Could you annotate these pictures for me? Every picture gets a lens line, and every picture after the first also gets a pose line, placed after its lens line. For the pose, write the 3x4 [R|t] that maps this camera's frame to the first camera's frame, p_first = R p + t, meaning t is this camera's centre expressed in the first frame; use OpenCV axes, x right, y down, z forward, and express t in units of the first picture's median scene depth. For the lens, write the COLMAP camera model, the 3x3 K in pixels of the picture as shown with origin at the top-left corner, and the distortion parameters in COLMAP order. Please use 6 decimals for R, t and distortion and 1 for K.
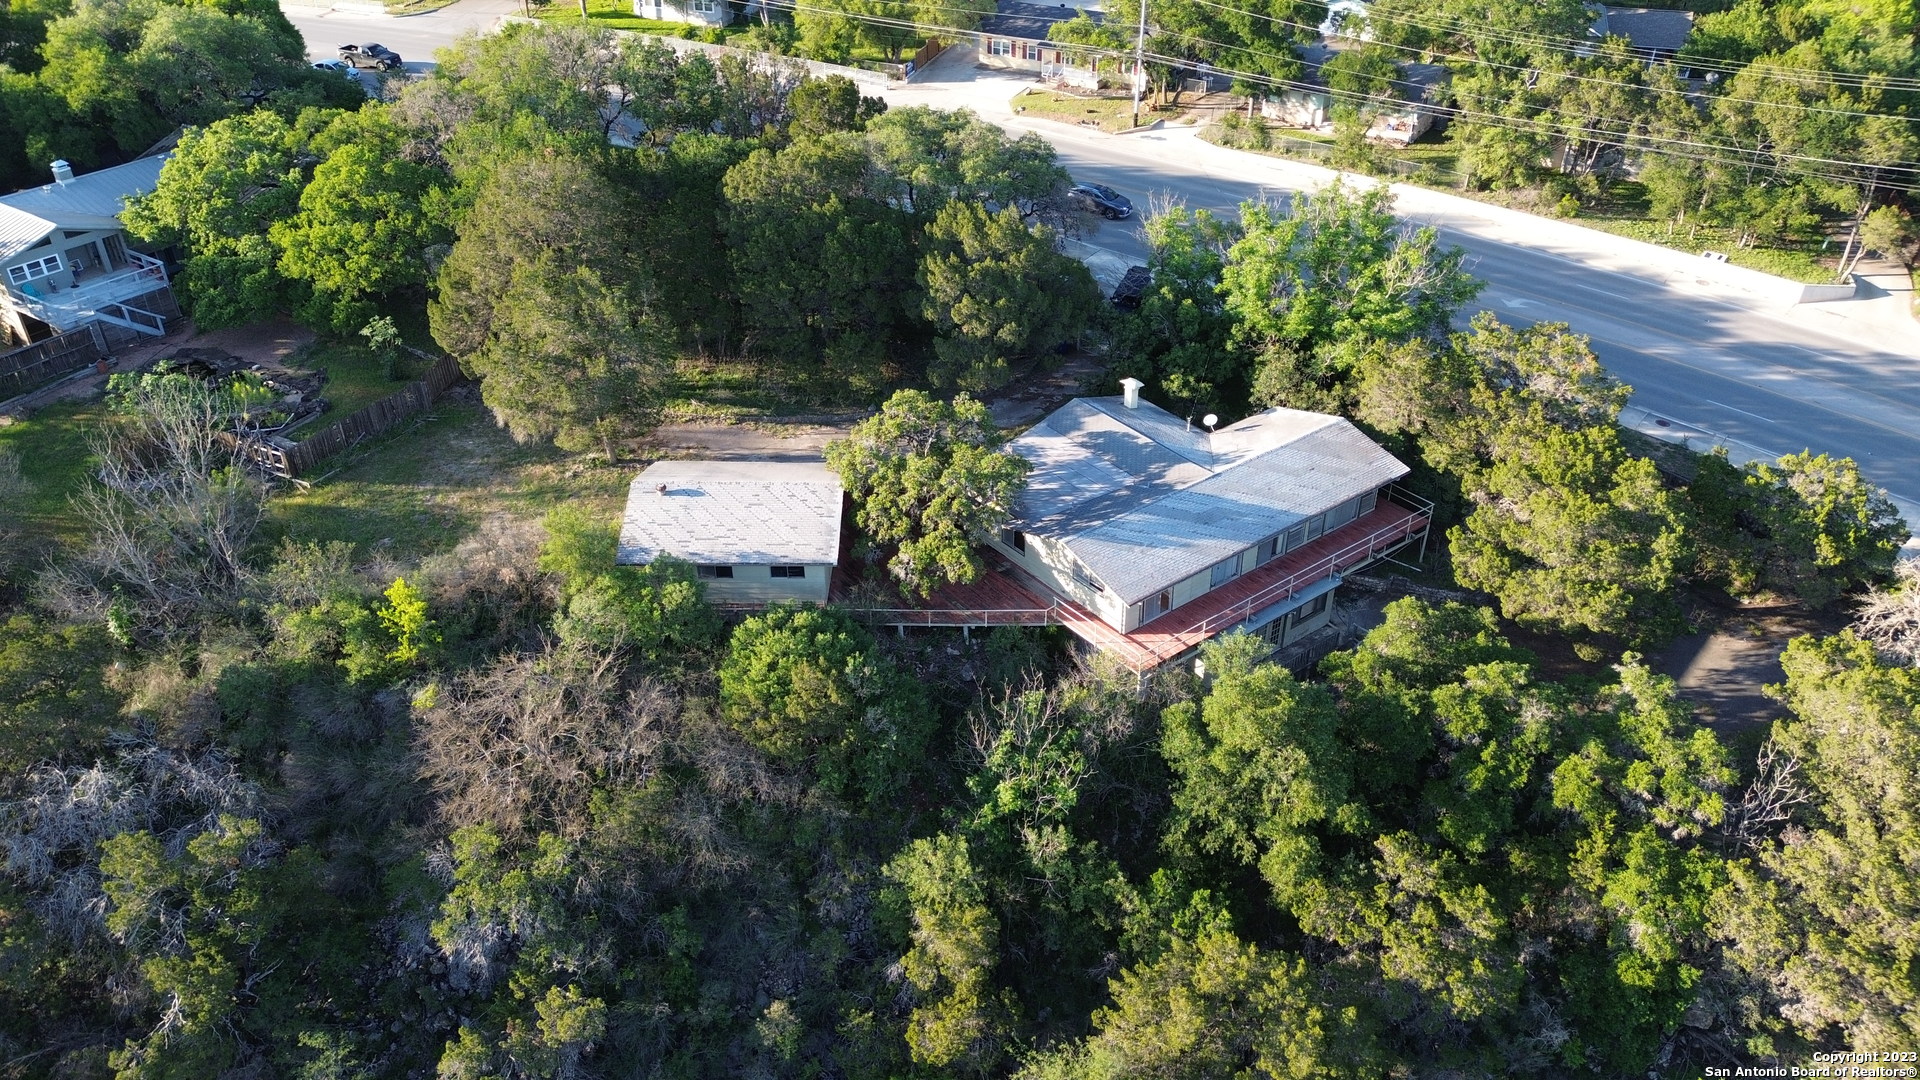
lens RADIAL K [[1347.1, 0, 965.2], [0, 1347.1, 509.8], [0, 0, 1]] dist [0.080894, -0.076609]
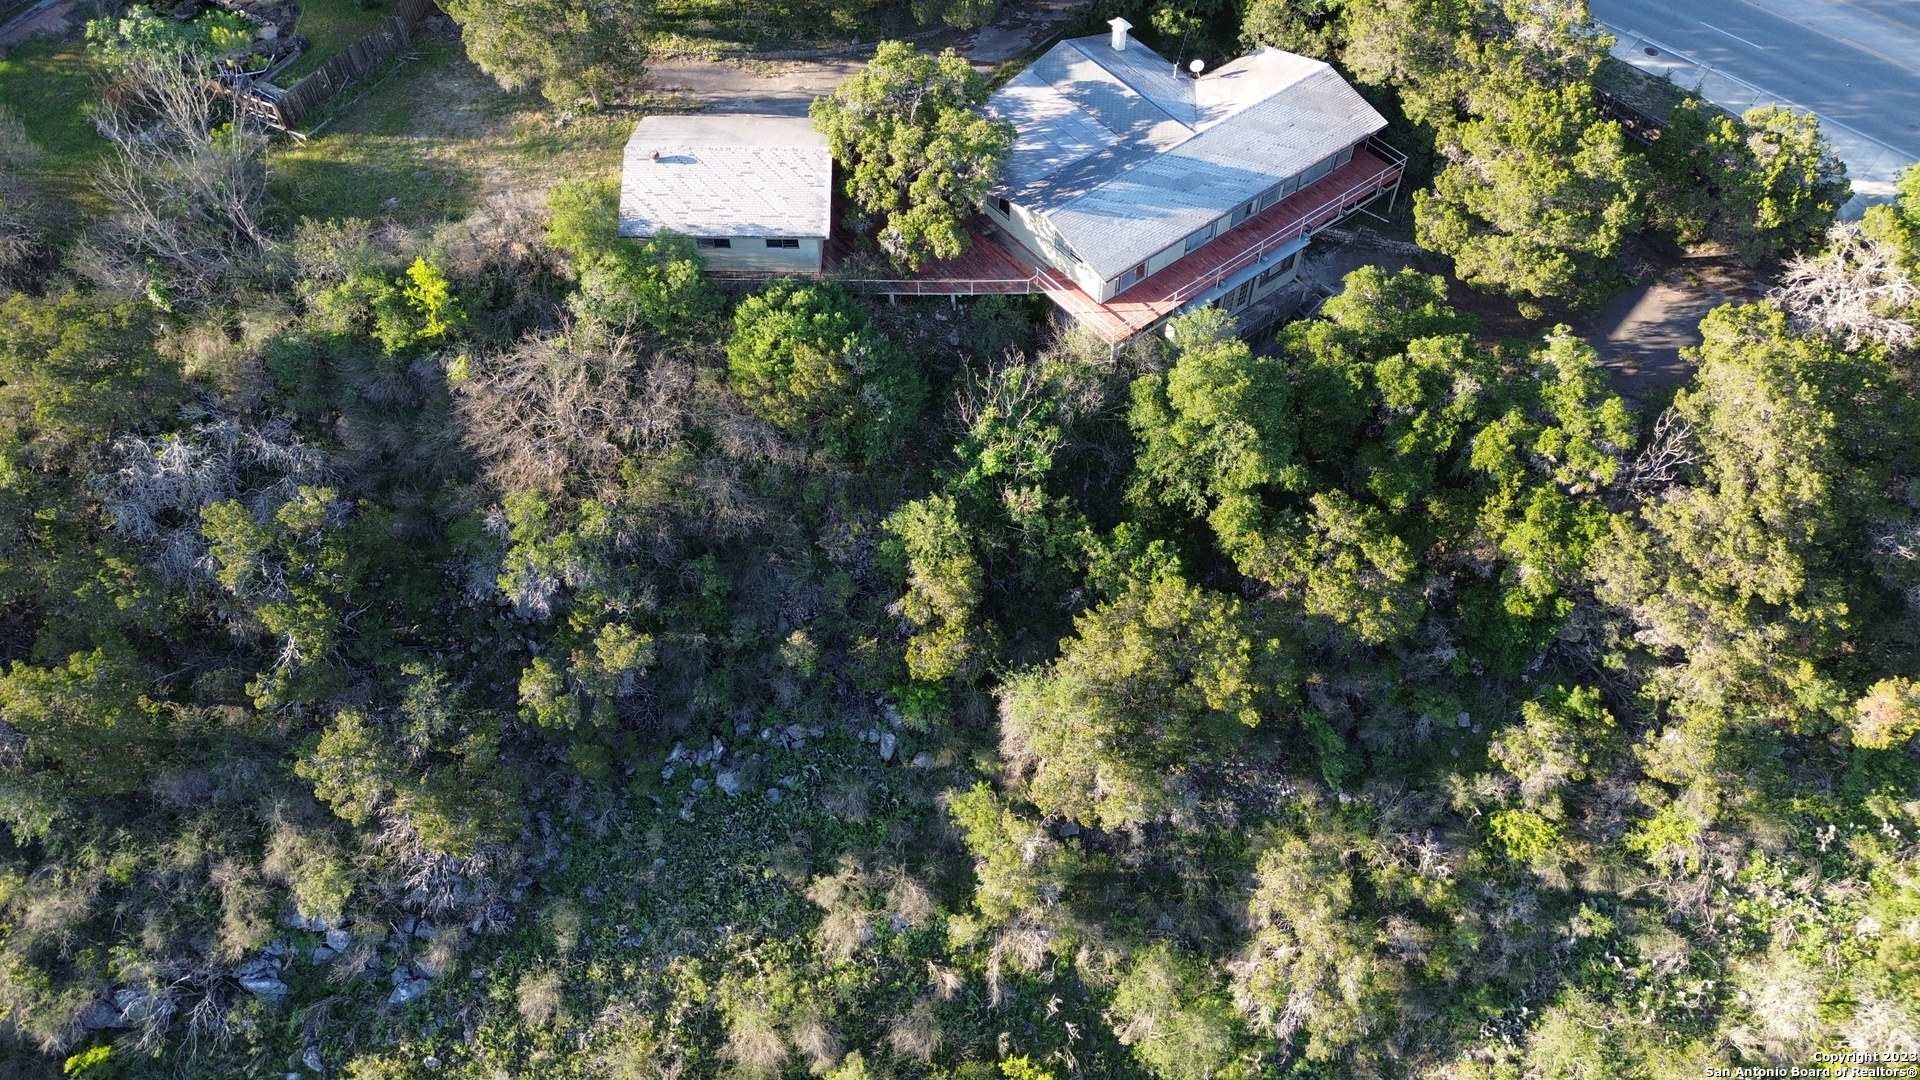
lens RADIAL K [[1347.1, 0, 965.2], [0, 1347.1, 509.8], [0, 0, 1]] dist [0.080894, -0.076609]
pose [[0.999961, -0.007959, 0.003878, 0.005184], [0.006228, 0.943676, 0.330811, -0.118254], [-0.006292, -0.330774, 0.943689, -0.072399]]
